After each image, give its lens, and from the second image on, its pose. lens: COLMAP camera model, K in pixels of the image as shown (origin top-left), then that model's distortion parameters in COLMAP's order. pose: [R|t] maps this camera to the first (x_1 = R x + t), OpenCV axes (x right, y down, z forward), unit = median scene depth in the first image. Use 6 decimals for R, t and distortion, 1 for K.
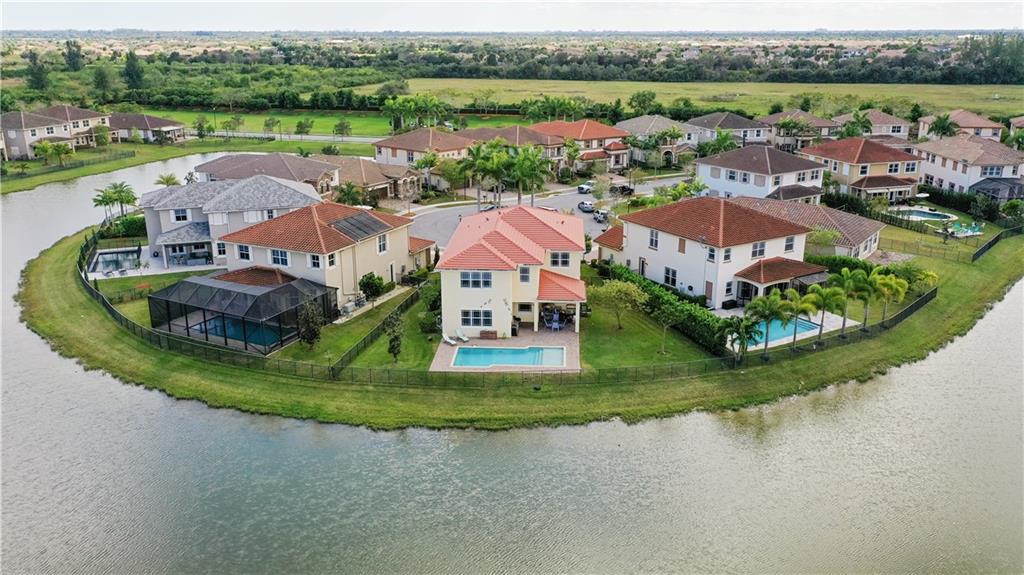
lens RADIAL K [[840.4, 0, 512.0], [0, 840.4, 287.5], [0, 0, 1]] dist [0.010278, 0.008519]
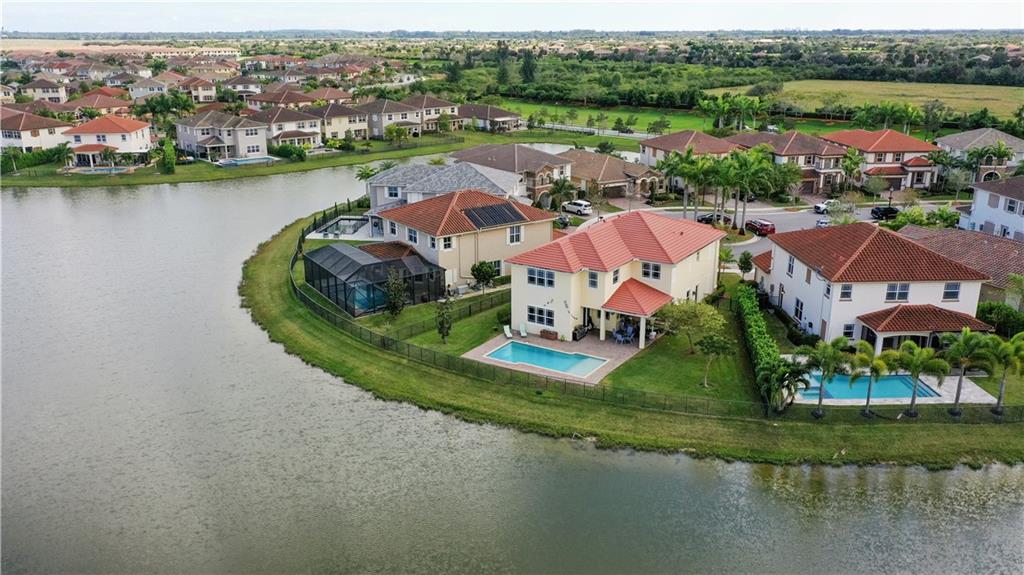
lens RADIAL K [[840.4, 0, 512.0], [0, 840.4, 287.5], [0, 0, 1]] dist [0.010278, 0.008519]
pose [[0.869017, 0.141155, -0.474220, 0.253224], [-0.140861, 0.989362, 0.036361, -0.018410], [0.474307, 0.035201, 0.879655, 0.065308]]
